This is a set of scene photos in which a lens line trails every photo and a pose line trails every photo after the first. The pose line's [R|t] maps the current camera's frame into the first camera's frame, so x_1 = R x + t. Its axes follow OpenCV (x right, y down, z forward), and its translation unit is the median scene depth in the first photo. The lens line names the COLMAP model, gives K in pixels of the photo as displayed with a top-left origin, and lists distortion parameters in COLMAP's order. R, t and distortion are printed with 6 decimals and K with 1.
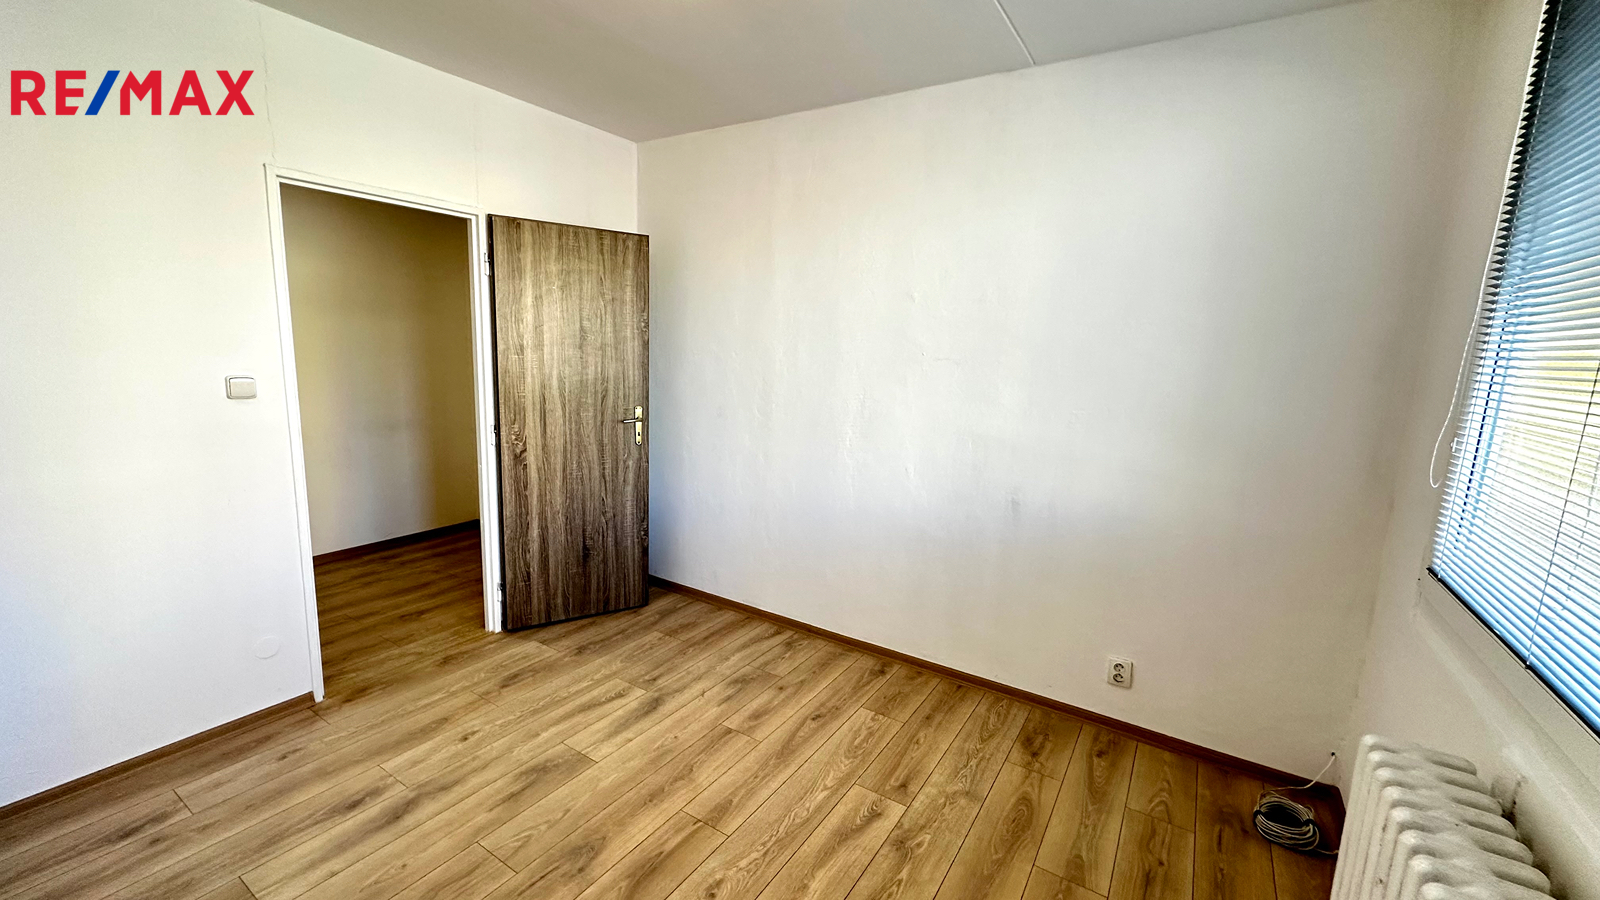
lens RADIAL K [[636.7, 0, 800.0], [0, 636.7, 450.0], [0, 0, 1]] dist [-0.000908, -0.000198]
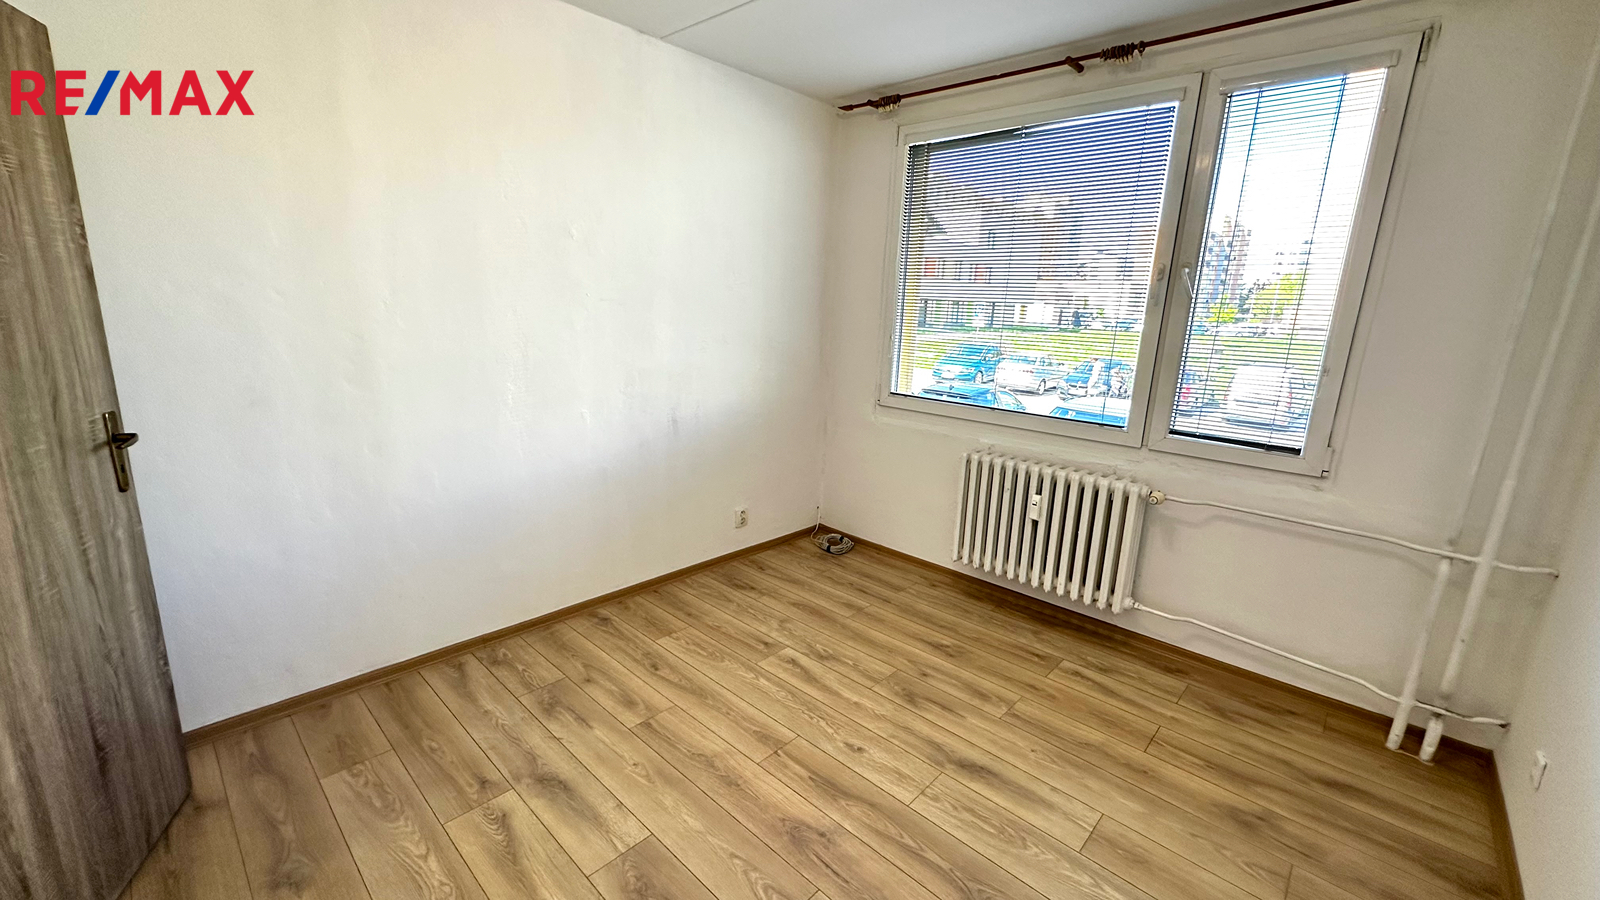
lens RADIAL K [[636.7, 0, 800.0], [0, 636.7, 450.0], [0, 0, 1]] dist [-0.000908, -0.000198]
pose [[0.180805, -0.245598, 0.952361, -0.787315], [0.127848, 0.965973, 0.224837, -0.104756], [-0.975174, 0.081106, 0.206052, 0.531600]]
